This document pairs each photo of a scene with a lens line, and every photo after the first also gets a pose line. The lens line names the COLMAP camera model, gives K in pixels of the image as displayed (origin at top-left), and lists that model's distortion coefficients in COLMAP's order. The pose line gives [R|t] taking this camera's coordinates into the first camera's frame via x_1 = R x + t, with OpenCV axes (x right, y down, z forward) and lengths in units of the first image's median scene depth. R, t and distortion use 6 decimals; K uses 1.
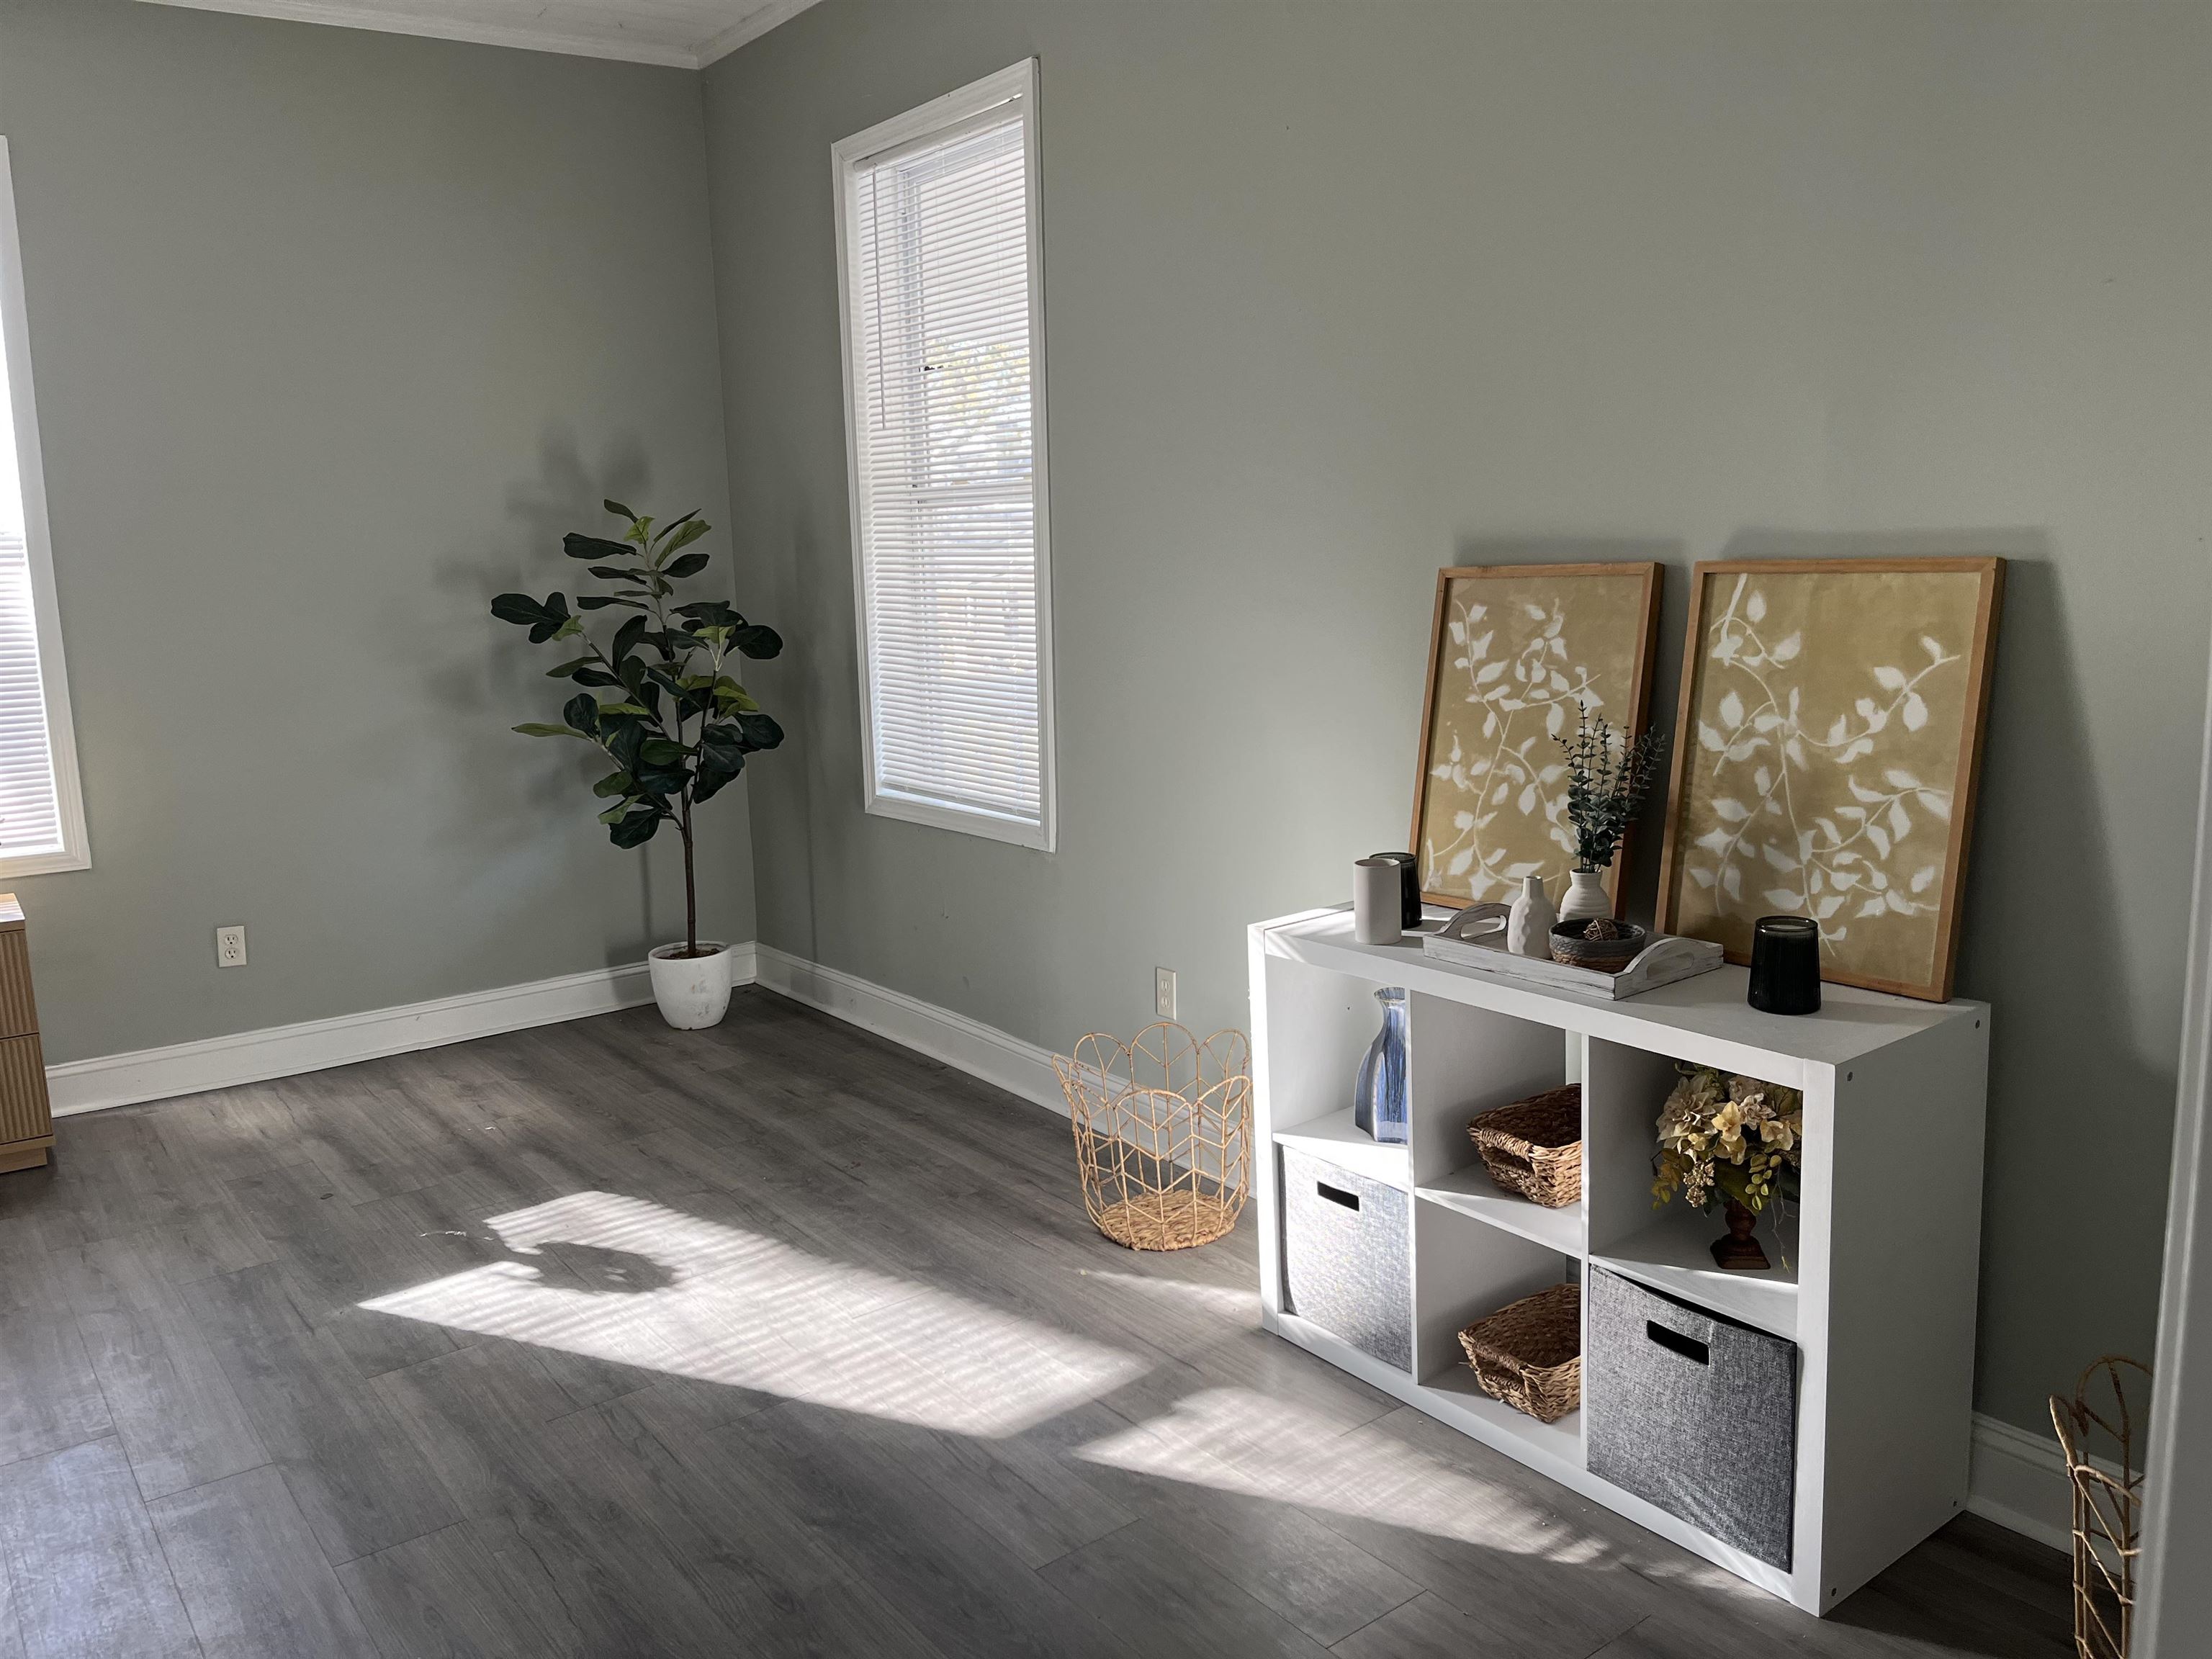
lens RADIAL K [[1675.0, 0, 1120.4], [0, 1675.0, 833.3], [0, 0, 1]] dist [0.064464, -0.089550]
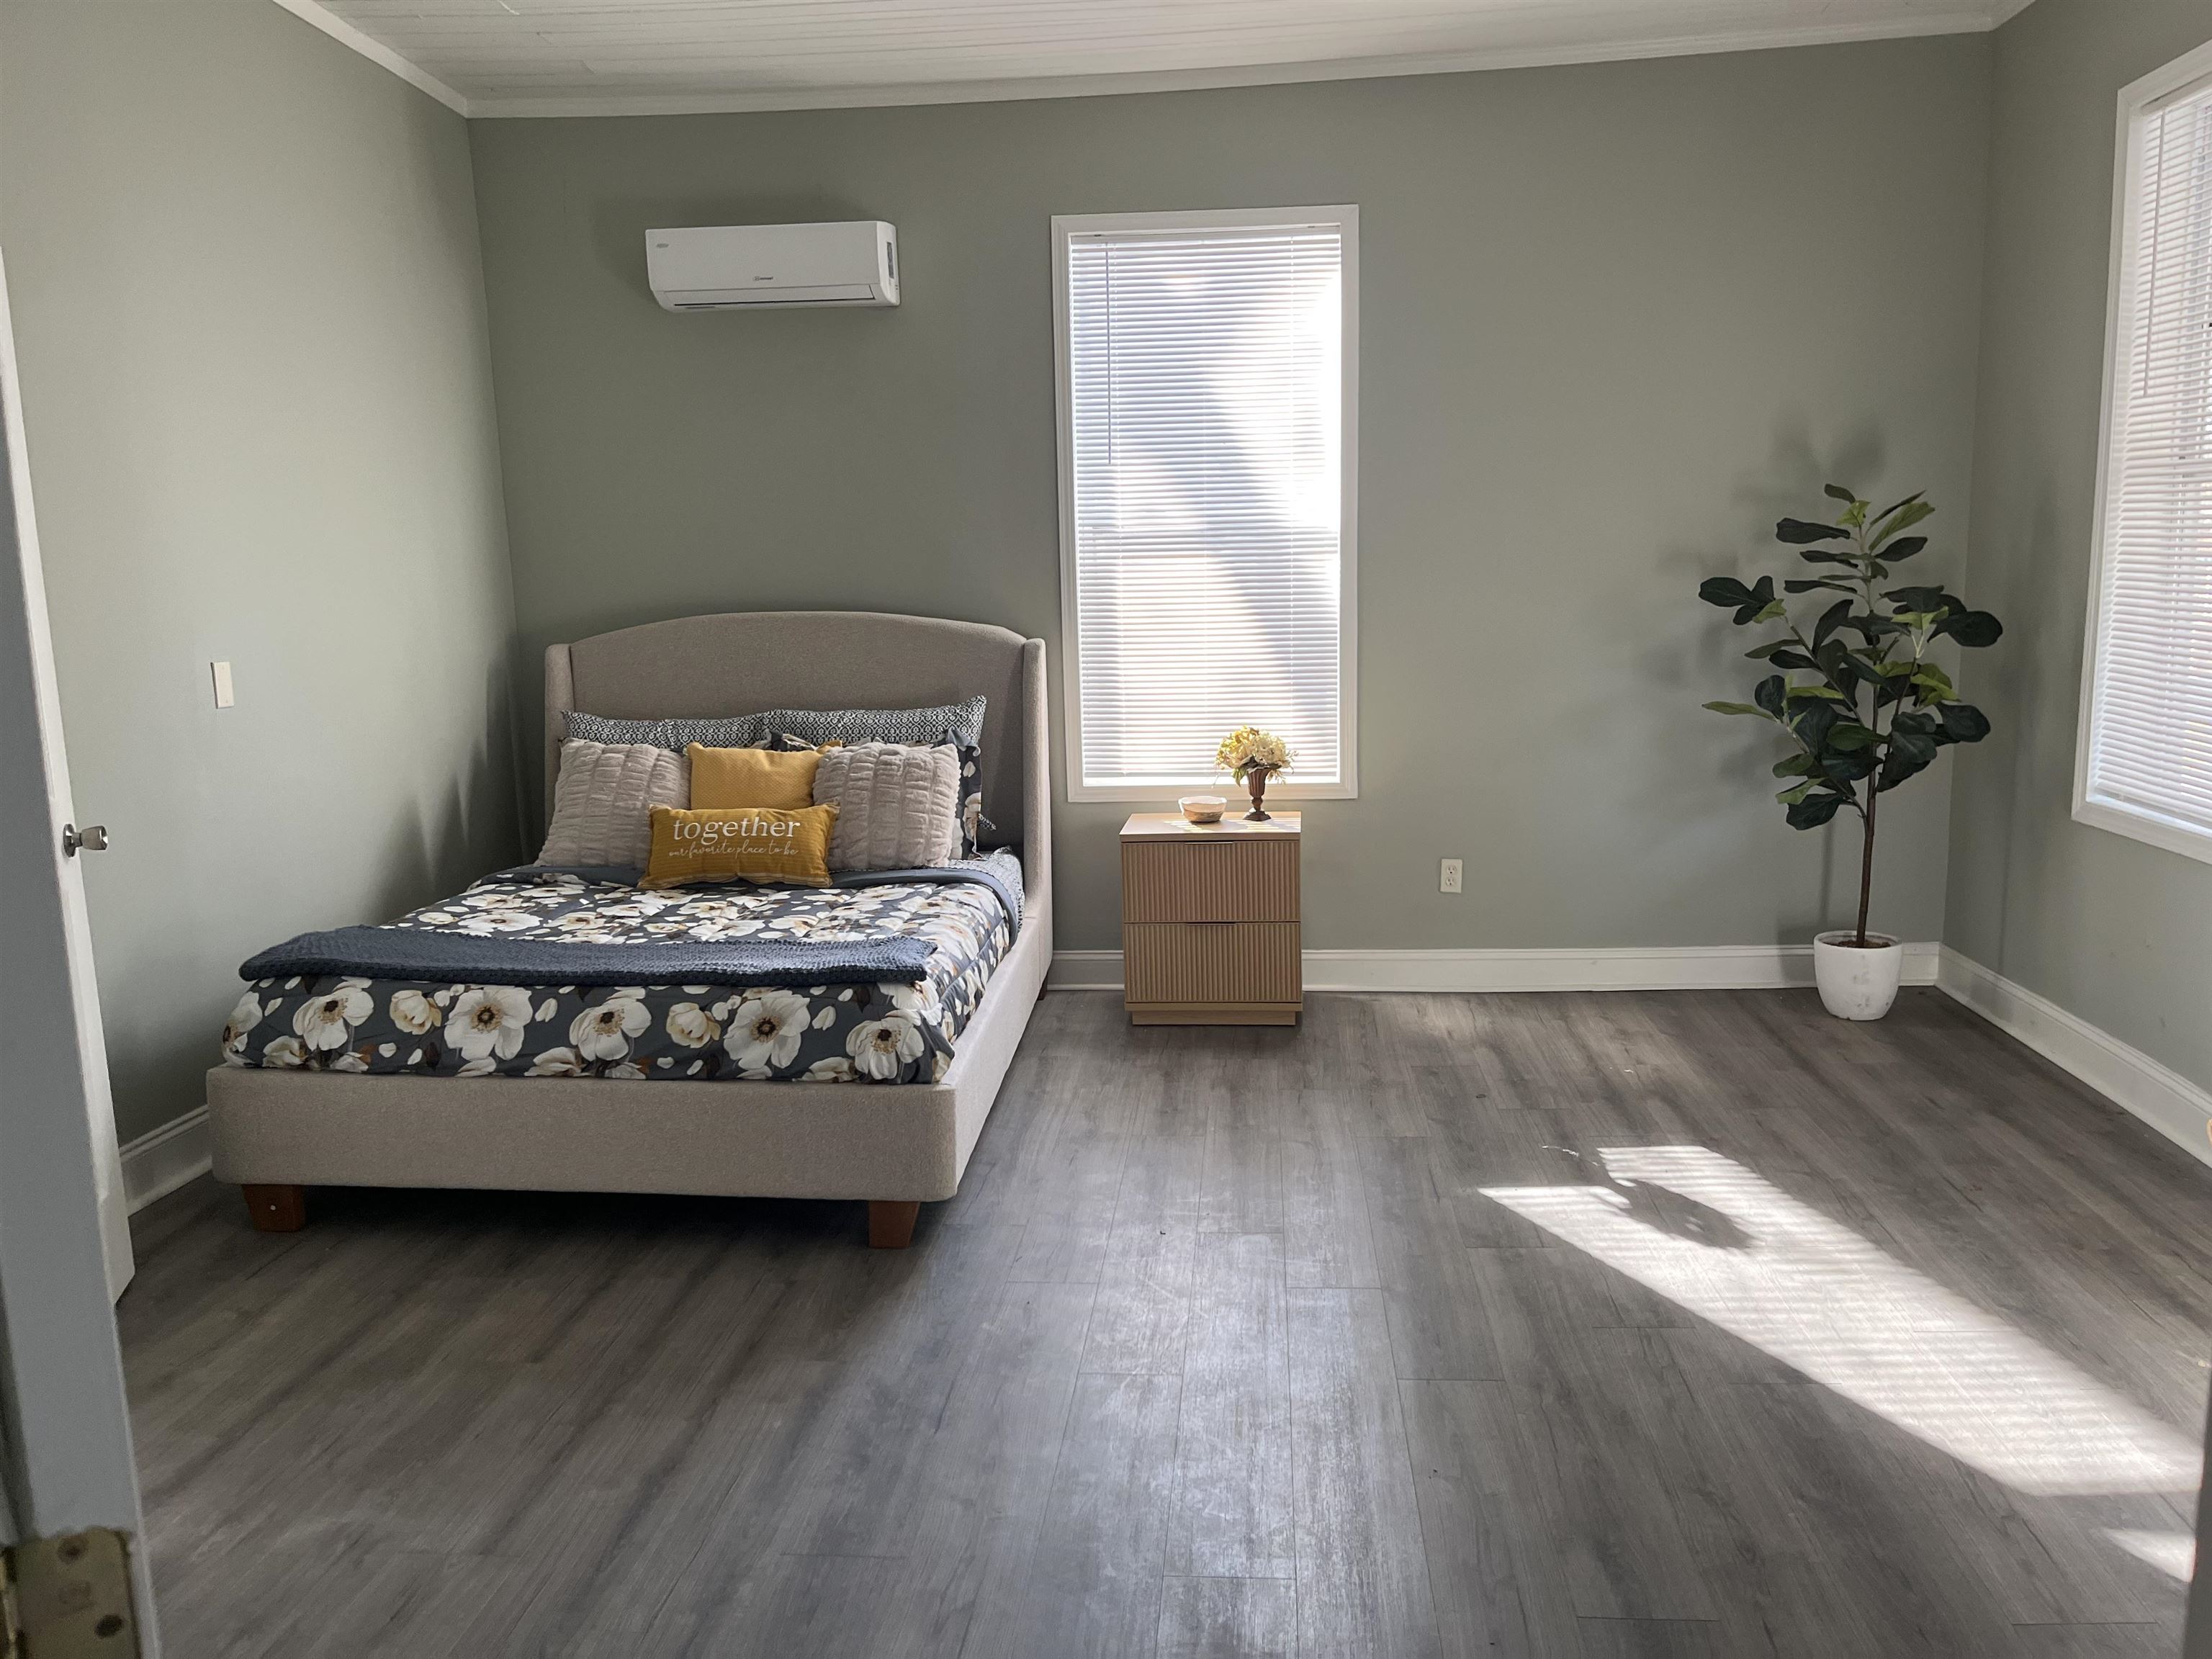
lens RADIAL K [[1675.0, 0, 1118.4], [0, 1675.0, 819.8], [0, 0, 1]] dist [0.064464, -0.089550]
pose [[0.735342, 0.105990, -0.669356, 0.094053], [-0.100860, 0.993810, 0.046563, -0.003345], [0.670149, 0.033272, 0.741481, -0.030392]]
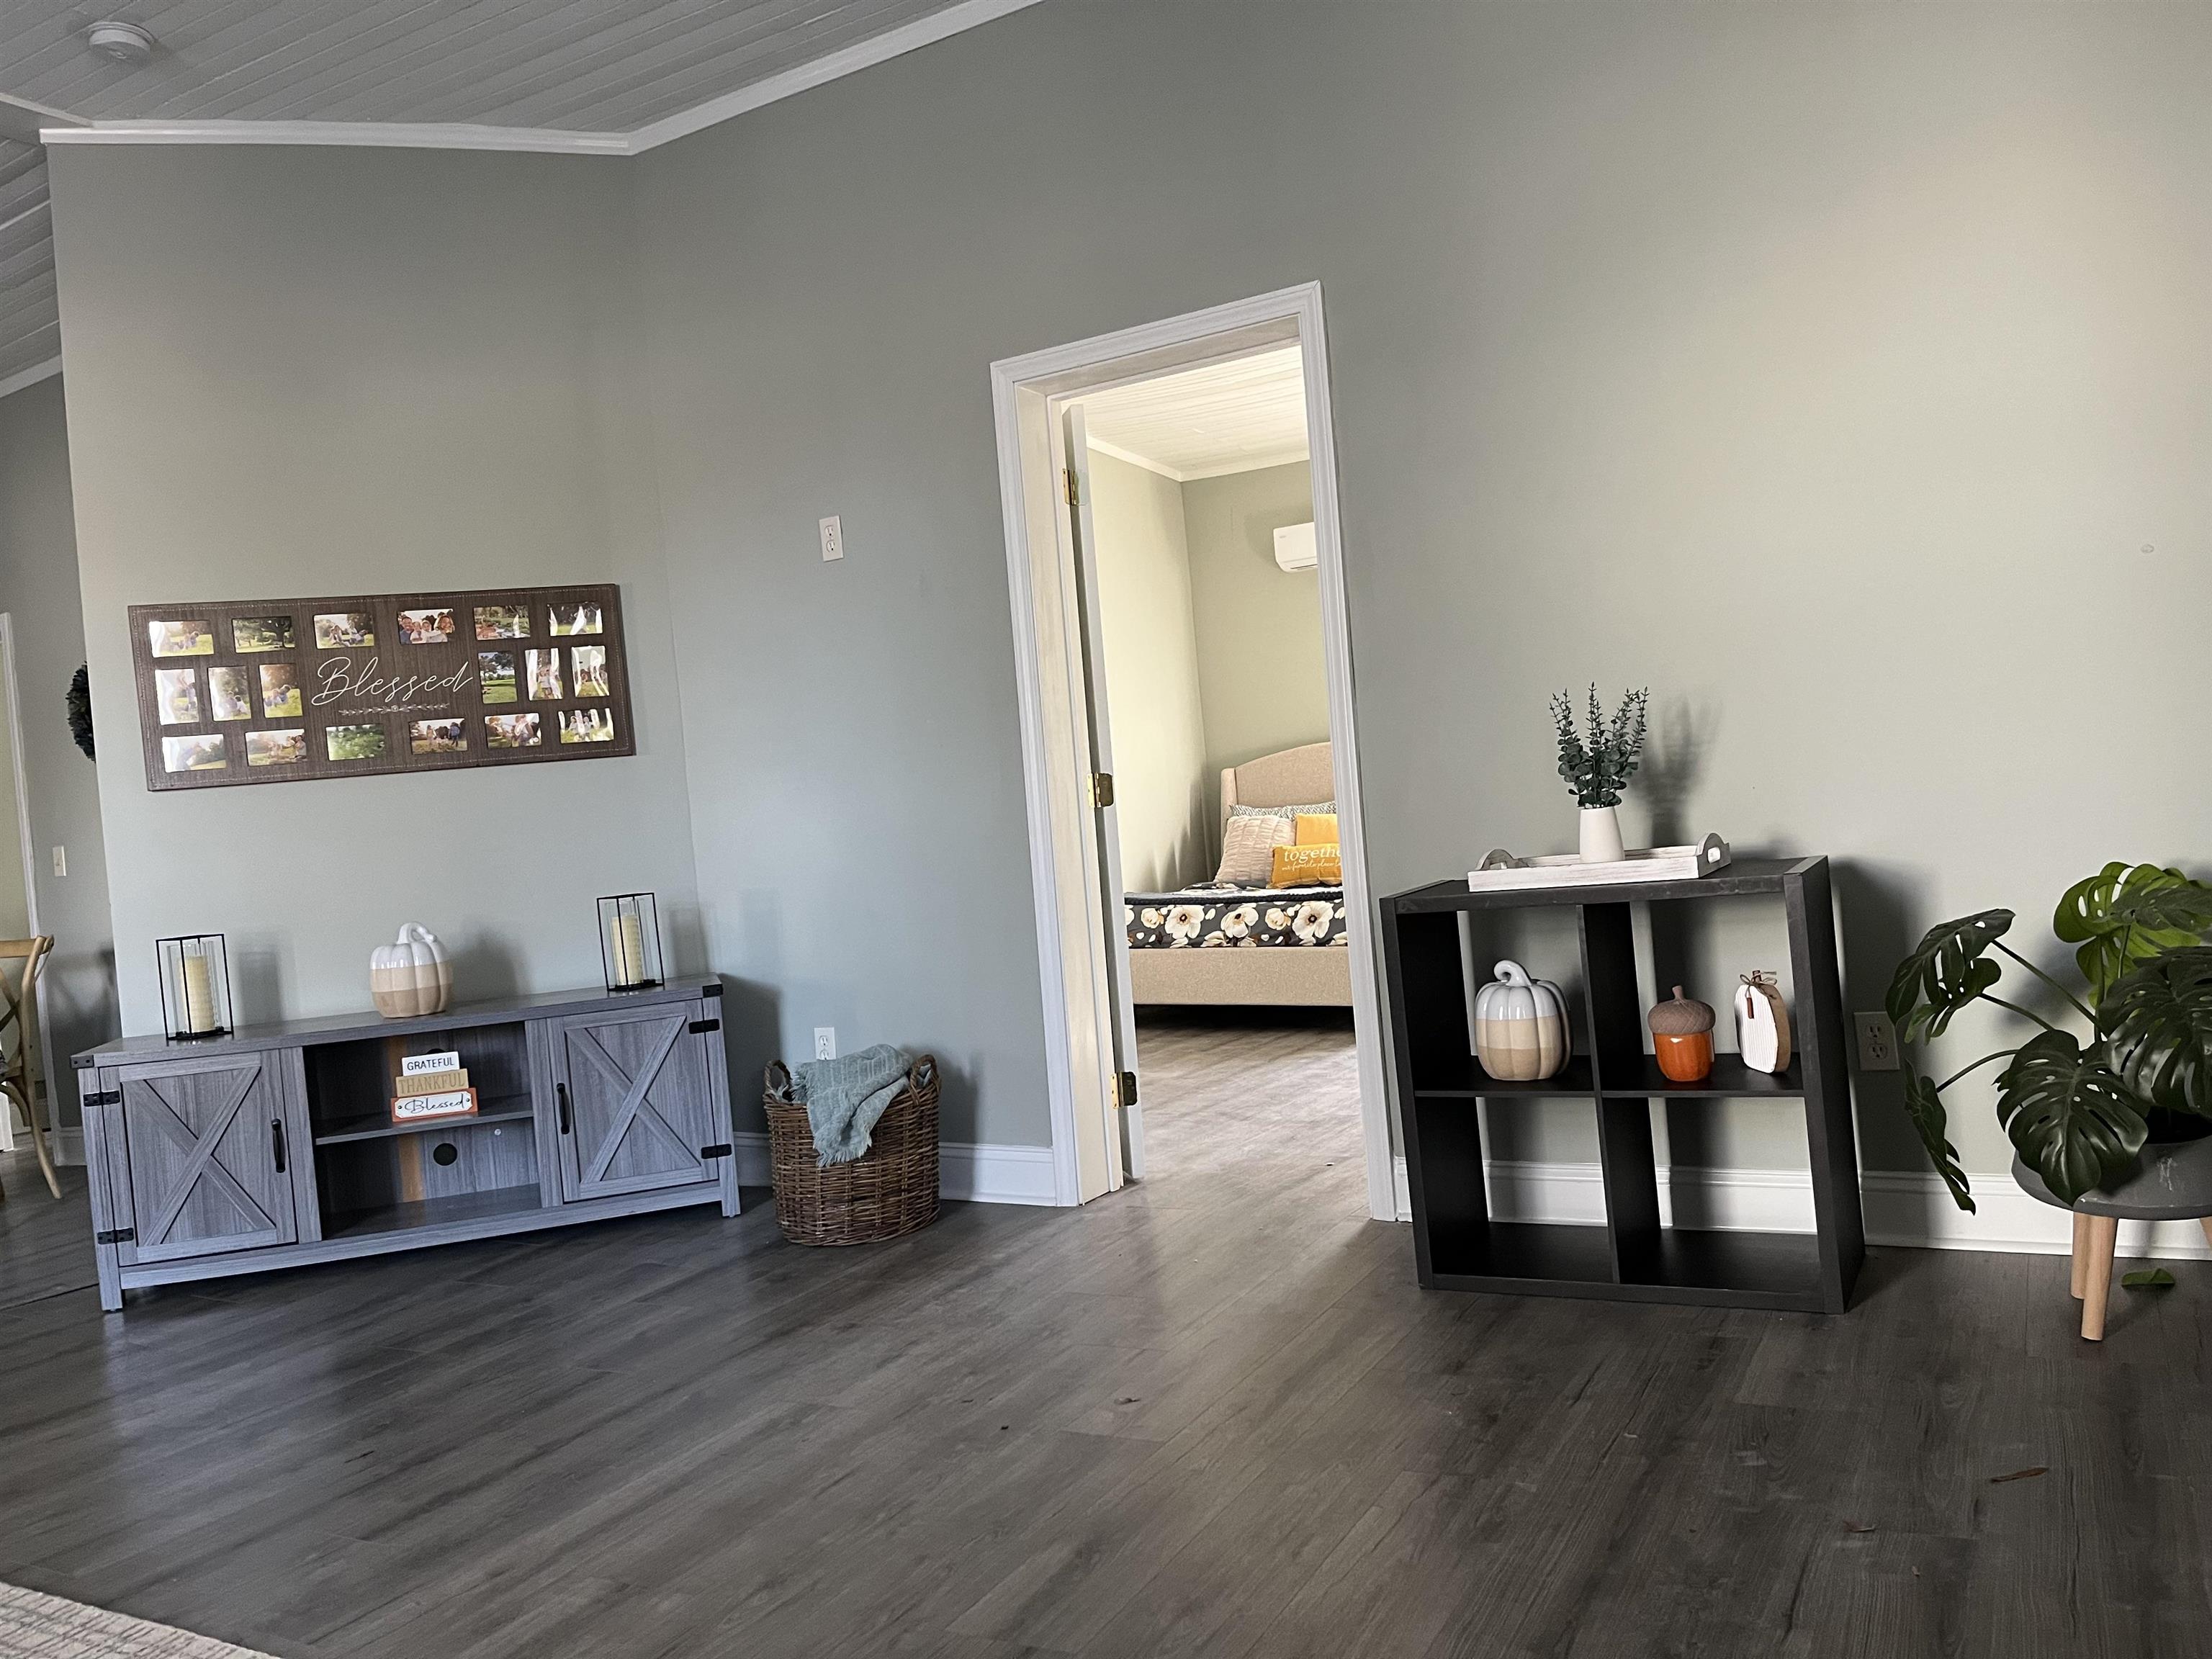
lens RADIAL K [[1675.0, 0, 1100.1], [0, 1675.0, 835.7], [0, 0, 1]] dist [0.064464, -0.089550]
pose [[0.392544, -0.006493, -0.919710, 0.891812], [-0.076816, 0.996250, -0.039819, 0.161642], [0.916520, 0.086279, 0.390574, -0.387081]]
